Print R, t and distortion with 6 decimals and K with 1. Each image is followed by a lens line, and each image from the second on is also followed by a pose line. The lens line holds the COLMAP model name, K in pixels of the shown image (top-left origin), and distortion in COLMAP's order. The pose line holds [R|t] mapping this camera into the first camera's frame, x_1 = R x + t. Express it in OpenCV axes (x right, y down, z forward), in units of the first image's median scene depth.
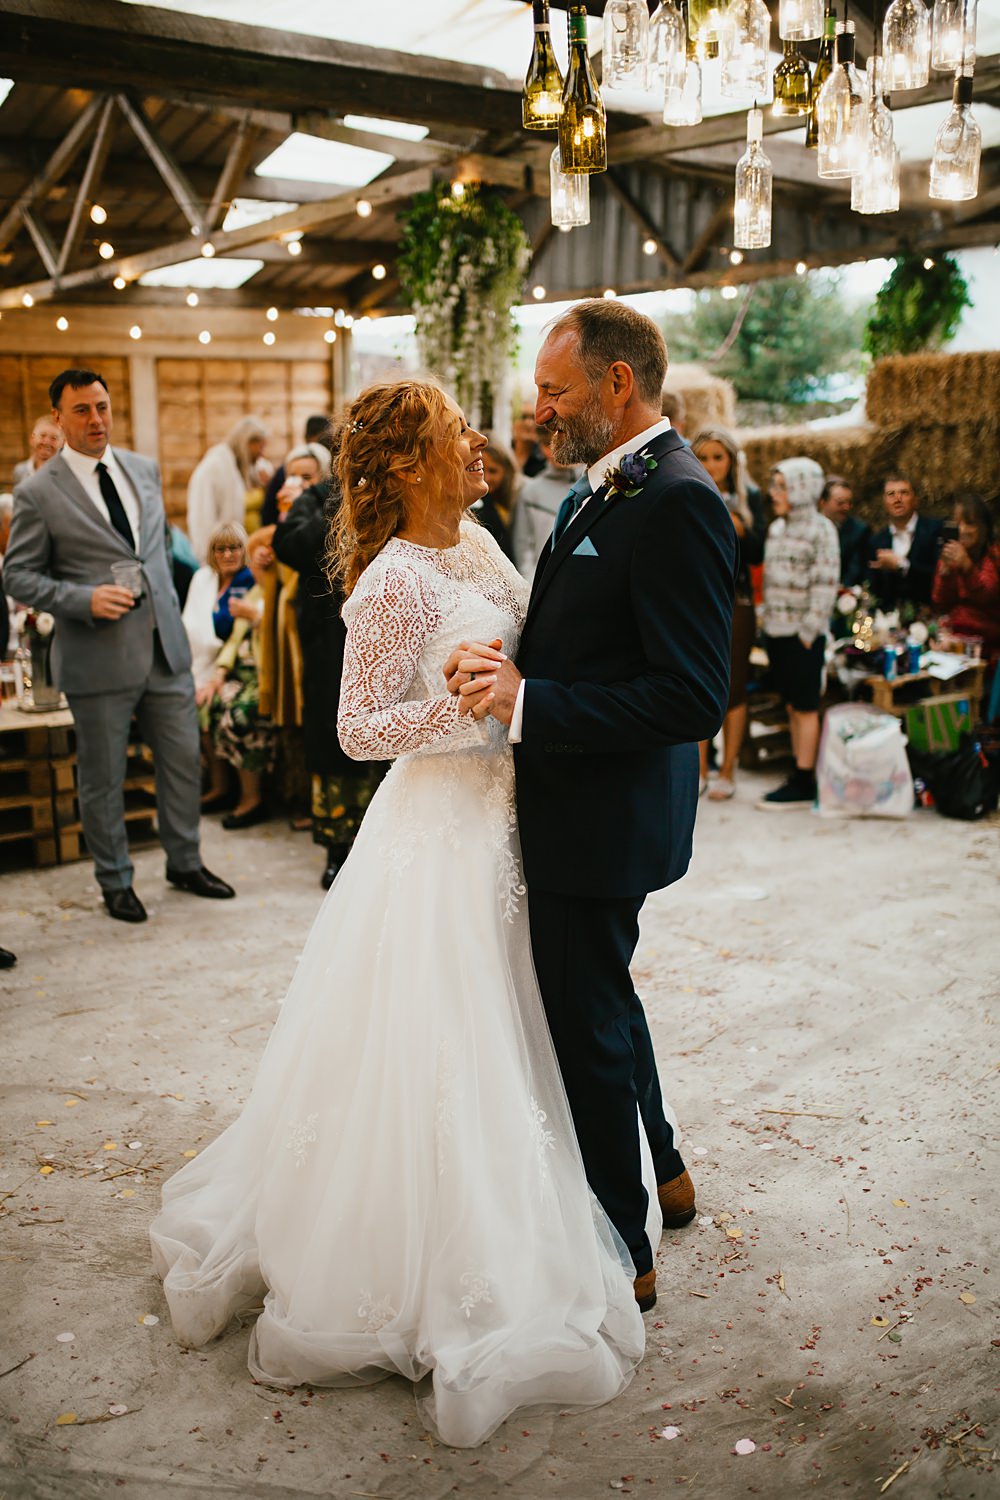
lens RADIAL K [[1456.3, 0, 500.0], [0, 1456.3, 741.4], [0, 0, 1]] dist [-0.056876, 0.089748]
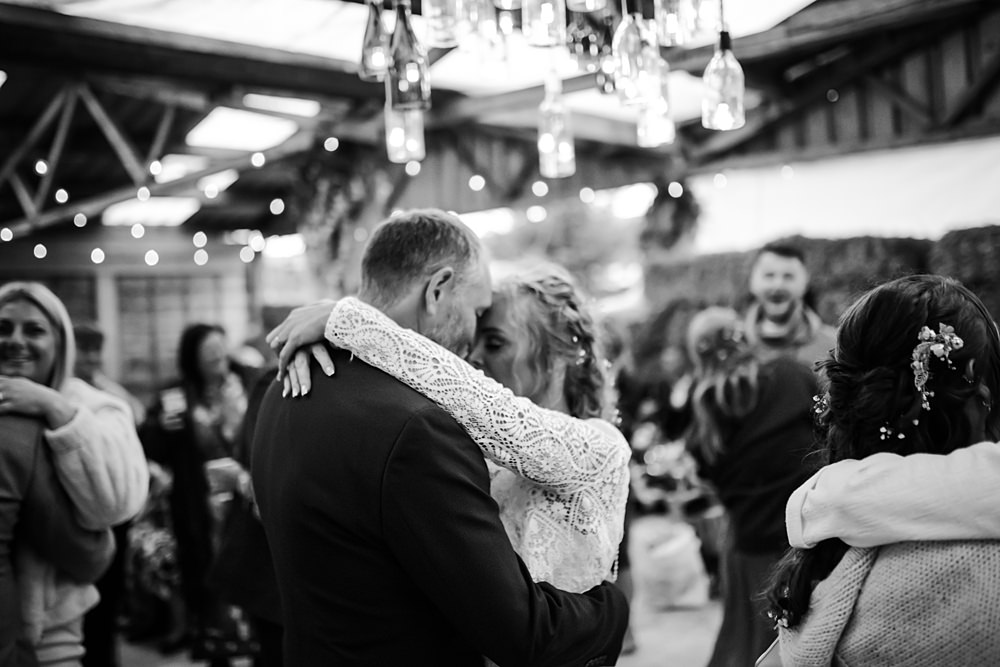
lens RADIAL K [[970.8, 0, 500.0], [0, 970.8, 333.5], [0, 0, 1]] dist [-0.056876, 0.089748]
pose [[0.992714, -0.042534, 0.112734, 0.016646], [0.062195, 0.982227, -0.177093, -0.040786], [-0.103198, 0.182814, 0.977716, 0.134976]]
